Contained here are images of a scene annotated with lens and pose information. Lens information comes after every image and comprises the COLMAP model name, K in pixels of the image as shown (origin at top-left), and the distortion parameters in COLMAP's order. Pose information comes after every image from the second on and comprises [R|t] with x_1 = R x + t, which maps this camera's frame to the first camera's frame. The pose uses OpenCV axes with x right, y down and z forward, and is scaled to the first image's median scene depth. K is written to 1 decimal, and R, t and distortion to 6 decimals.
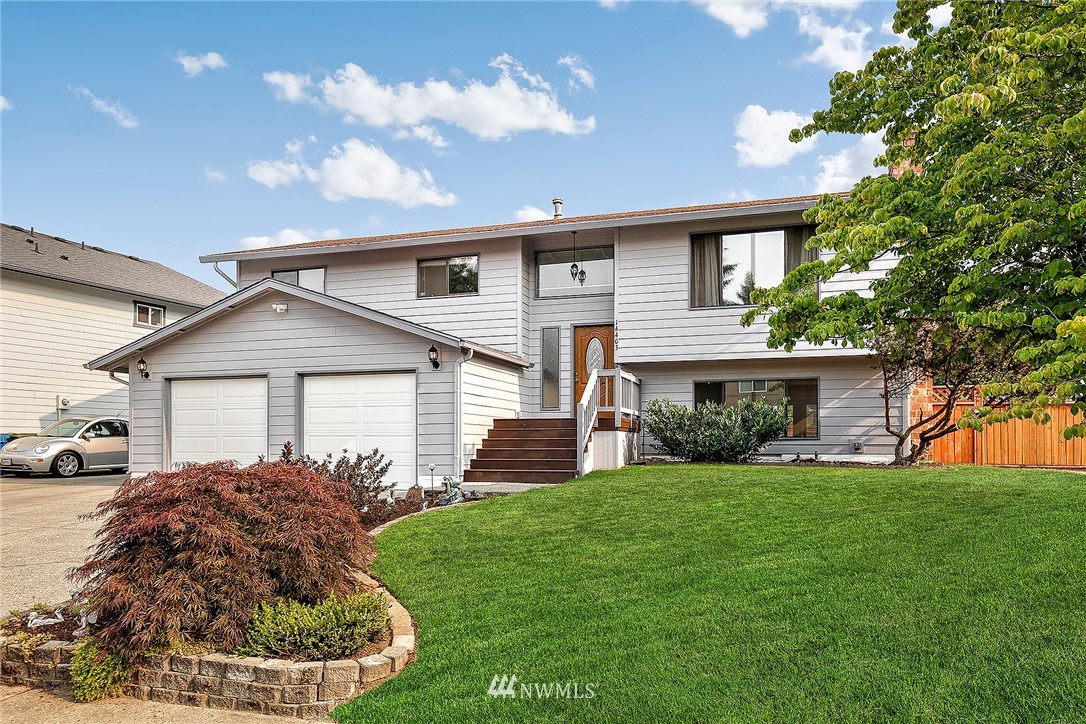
lens RADIAL K [[534.4, 0, 546.2], [0, 534.4, 385.4], [0, 0, 1]] dist [0.000584, 0.000030]
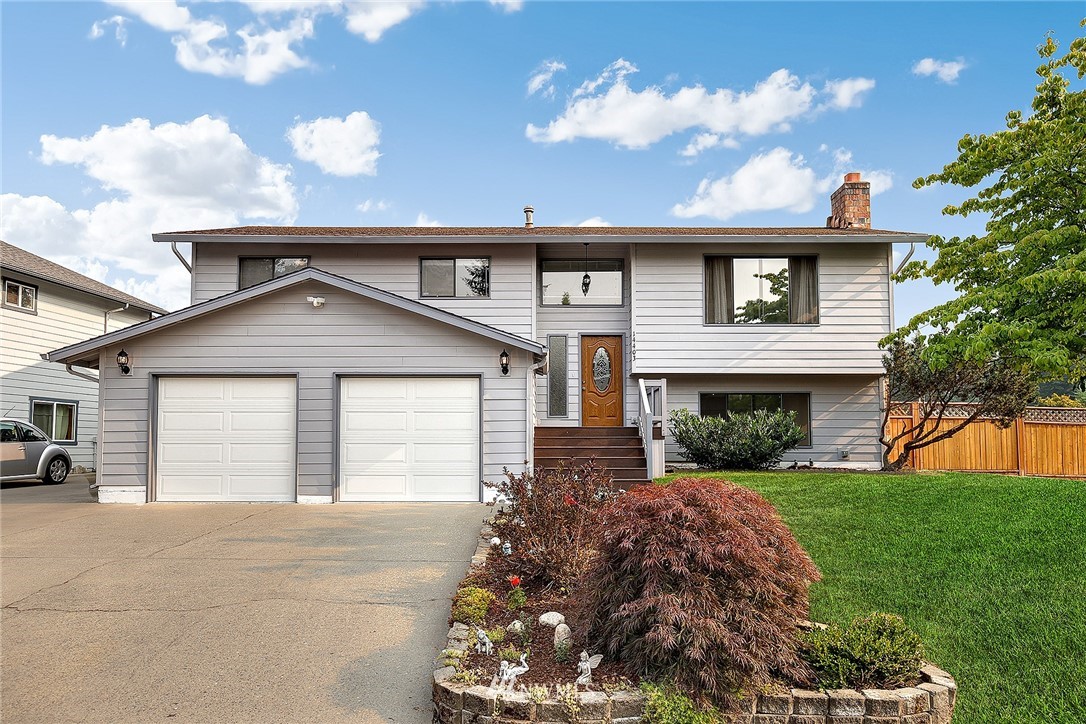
lens RADIAL K [[530.2, 0, 555.9], [0, 530.2, 374.2], [0, 0, 1]] dist [0.001714, 0.000143]
pose [[0.976315, 0.031876, 0.213991, -0.257090], [-0.024929, 0.999073, -0.035087, -0.000238], [-0.214911, 0.028921, 0.976205, 0.036656]]
